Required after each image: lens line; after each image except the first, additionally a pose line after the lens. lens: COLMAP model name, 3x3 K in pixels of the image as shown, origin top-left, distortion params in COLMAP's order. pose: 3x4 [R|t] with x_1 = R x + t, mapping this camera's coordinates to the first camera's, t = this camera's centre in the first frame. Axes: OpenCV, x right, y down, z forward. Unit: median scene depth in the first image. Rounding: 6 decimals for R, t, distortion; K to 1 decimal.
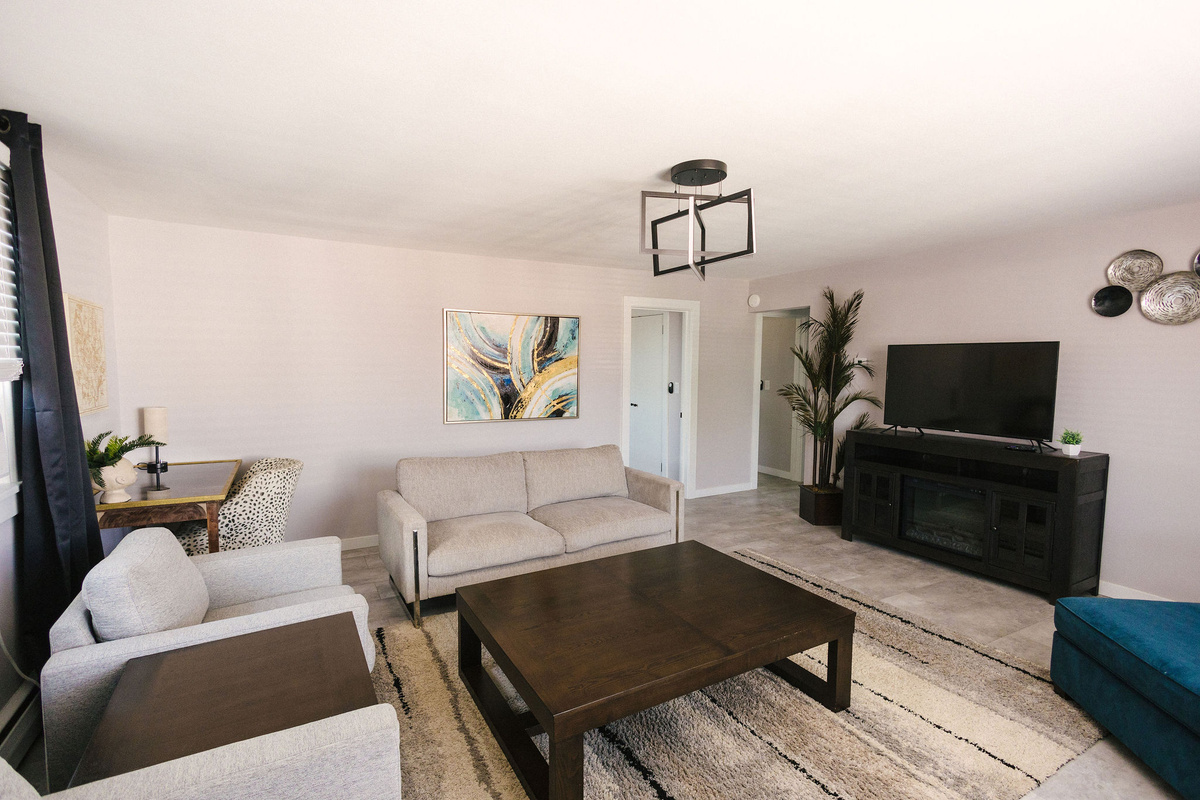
lens RADIAL K [[543.6, 0, 590.3], [0, 543.6, 404.6], [0, 0, 1]] dist [0.015059, -0.002553]
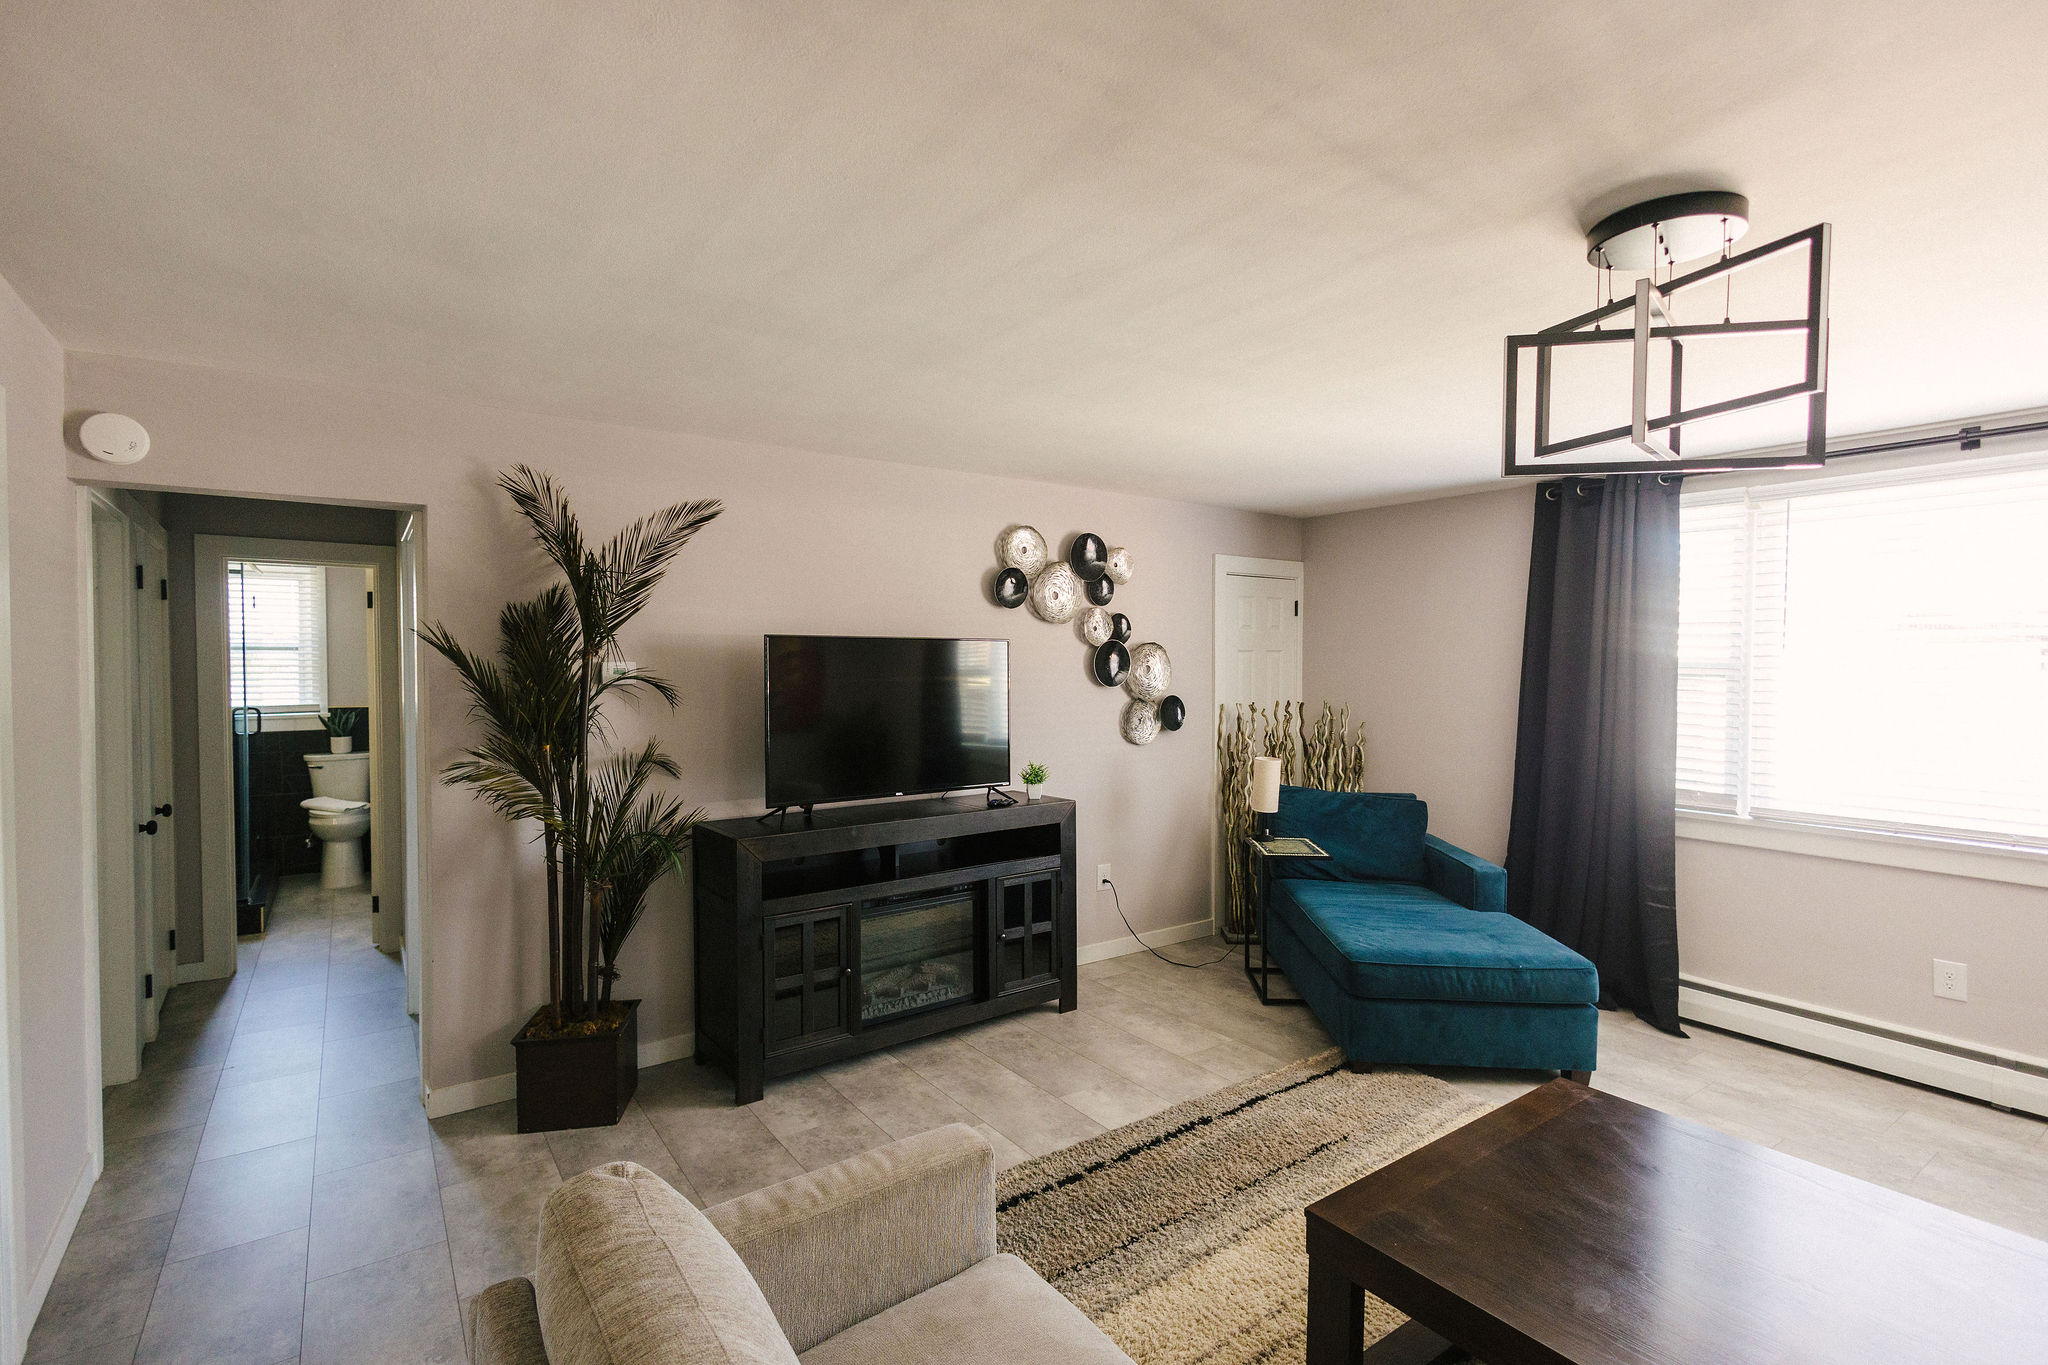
lens RADIAL K [[974.3, 0, 971.8], [0, 974.3, 686.1], [0, 0, 1]] dist [0.014477, -0.000381]
pose [[-0.112326, -0.033334, 0.993112, -0.320489], [0.078383, 0.996026, 0.042297, -0.098038], [-0.990575, 0.082594, -0.109266, 1.040338]]
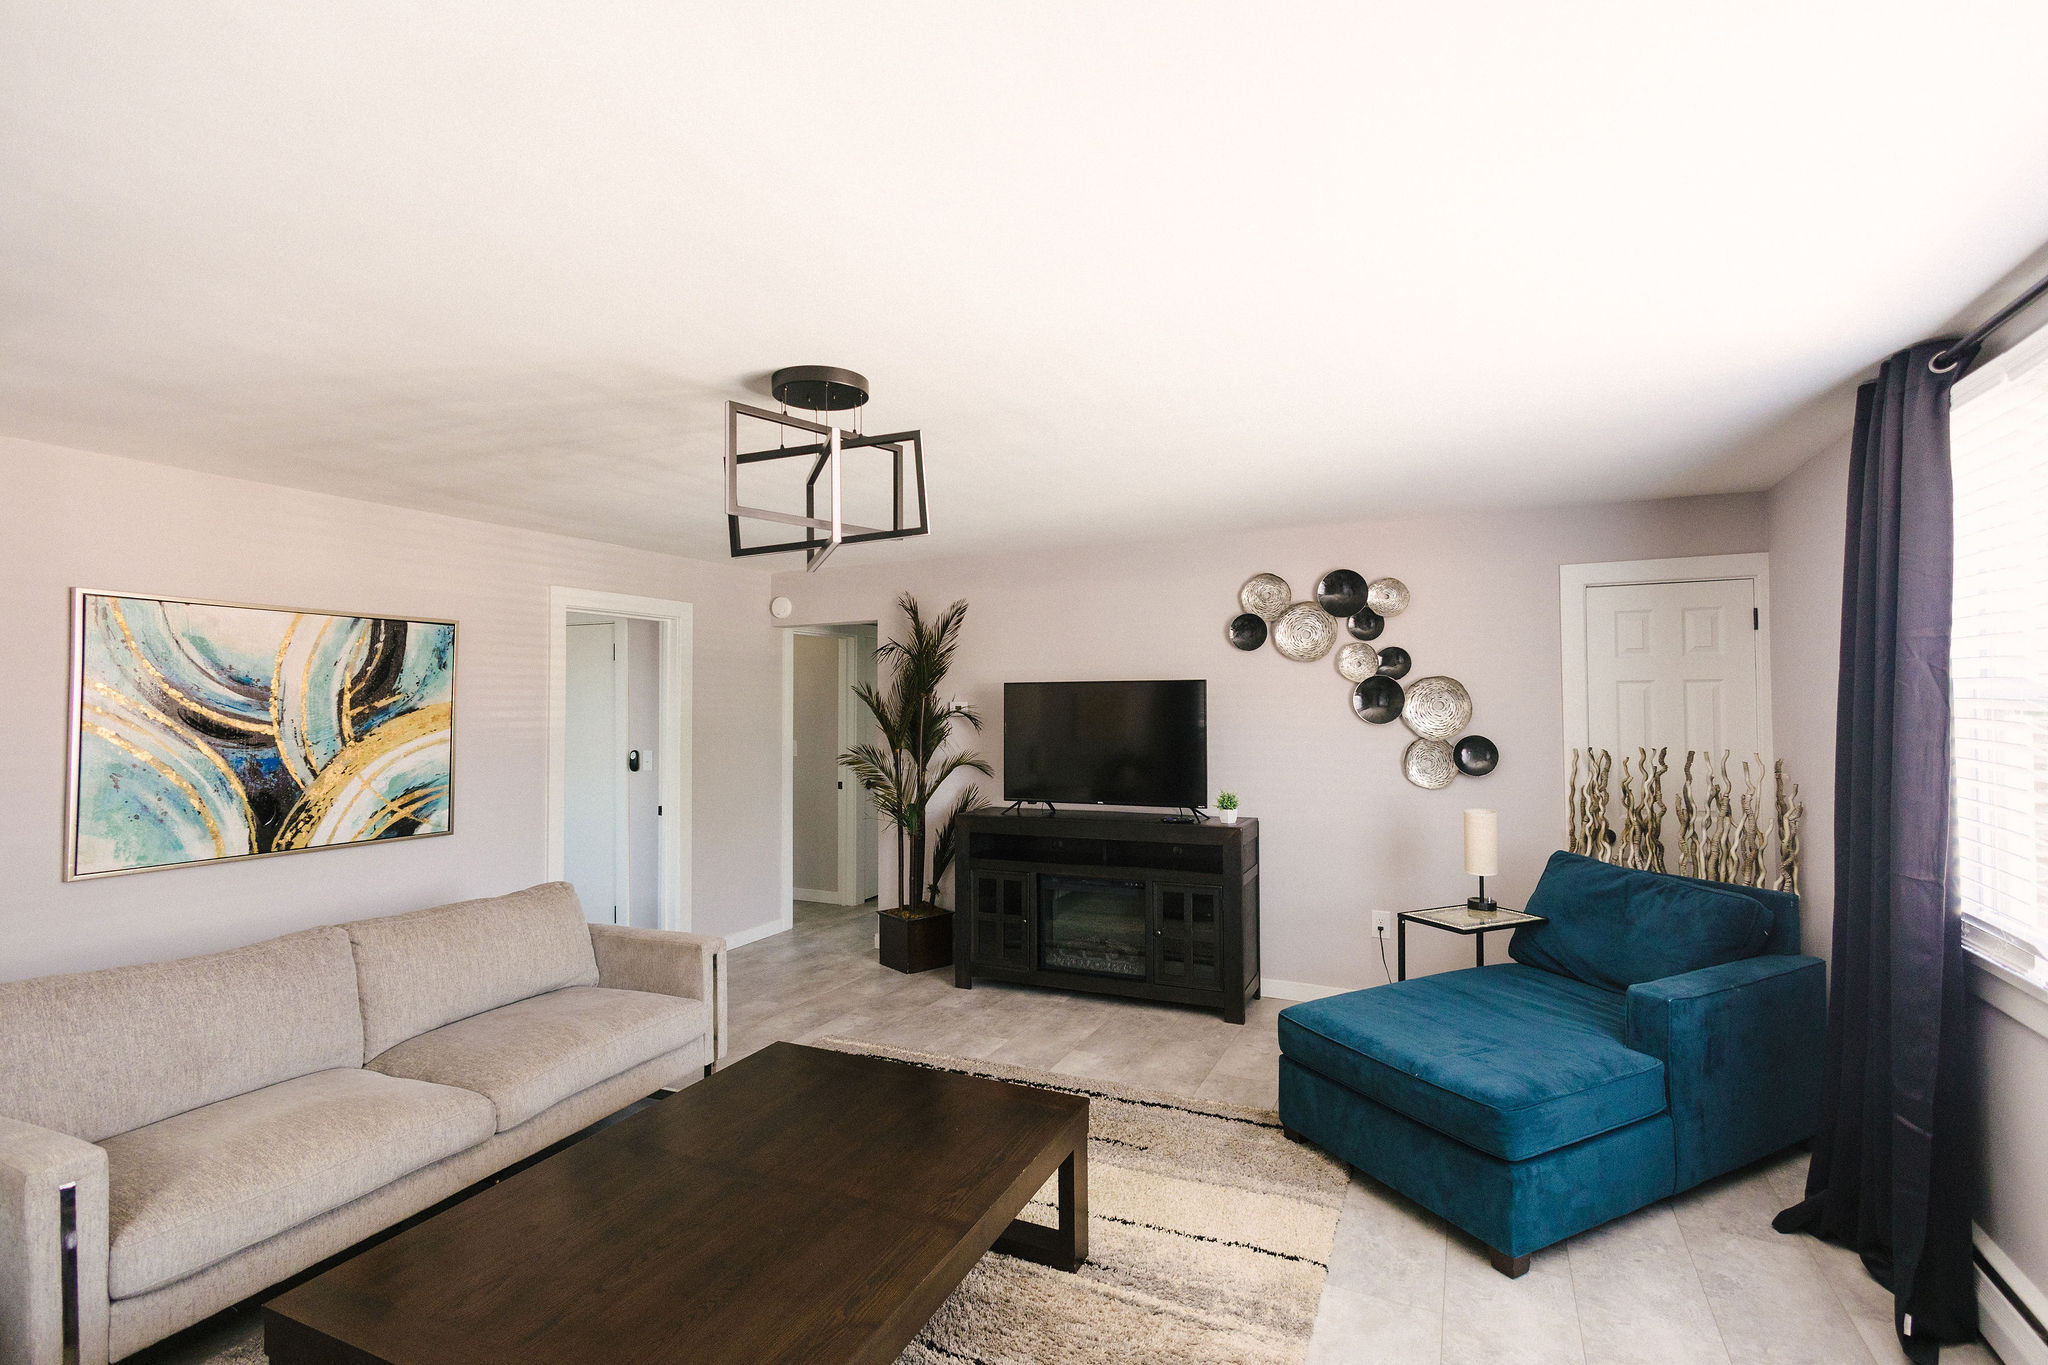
lens RADIAL K [[927.8, 0, 1007.4], [0, 927.8, 690.3], [0, 0, 1]] dist [0.015059, -0.002553]
pose [[0.813580, -0.002149, 0.581449, -0.136077], [0.058987, 0.995139, -0.078857, -0.009790], [-0.578453, 0.098454, 0.809752, 0.072078]]
